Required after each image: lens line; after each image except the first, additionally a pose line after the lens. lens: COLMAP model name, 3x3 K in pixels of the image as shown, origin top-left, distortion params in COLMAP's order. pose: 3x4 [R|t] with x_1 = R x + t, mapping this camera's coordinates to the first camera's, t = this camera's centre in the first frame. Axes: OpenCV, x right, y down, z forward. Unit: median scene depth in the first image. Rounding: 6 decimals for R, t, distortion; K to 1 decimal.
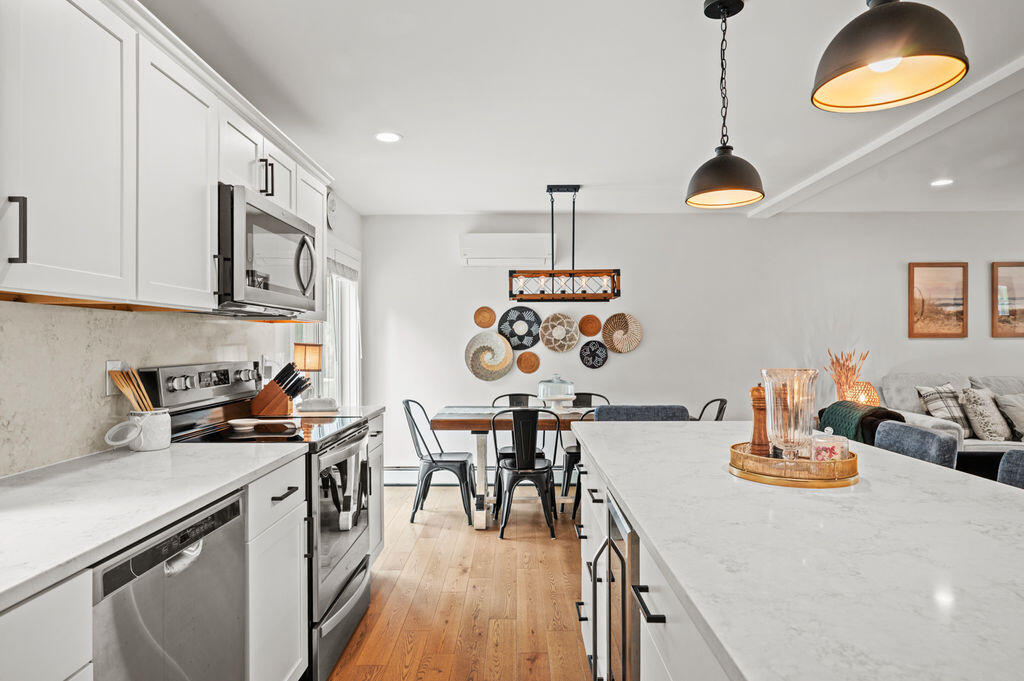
lens RADIAL K [[573.0, 0, 512.1], [0, 573.0, 338.8], [0, 0, 1]] dist [0.003165, -0.000027]
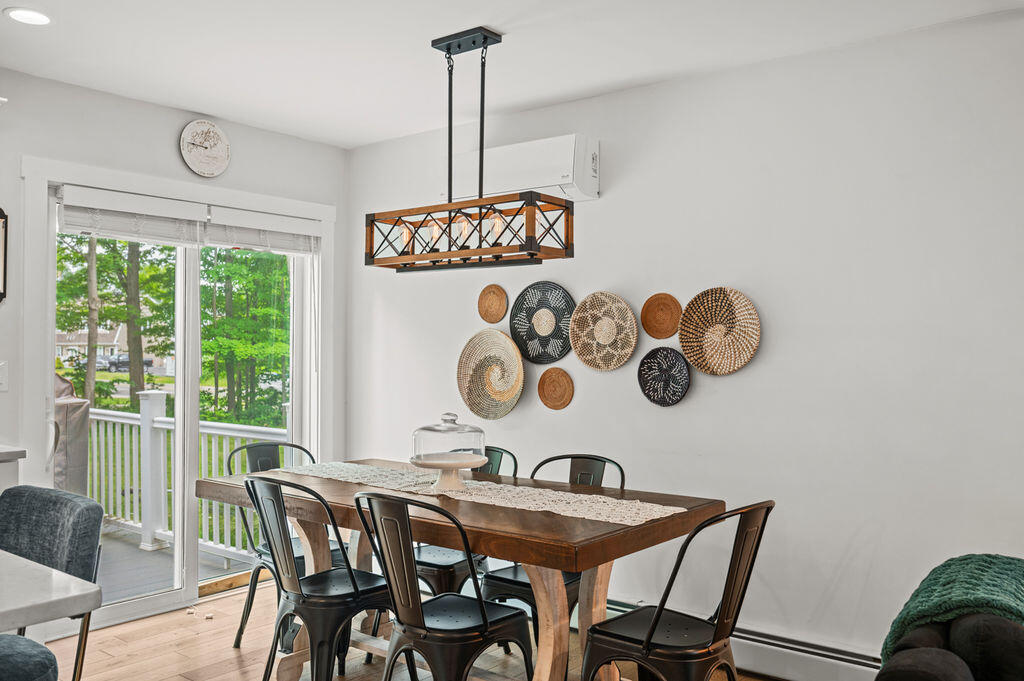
lens RADIAL K [[855.3, 0, 511.9], [0, 855.3, 347.4], [0, 0, 1]] dist [-0.003905, 0.007038]
pose [[0.784034, 0.008016, -0.620666, 0.482435], [-0.004157, 0.999962, 0.007663, -0.001782], [0.620704, -0.003428, 0.784038, 0.363878]]
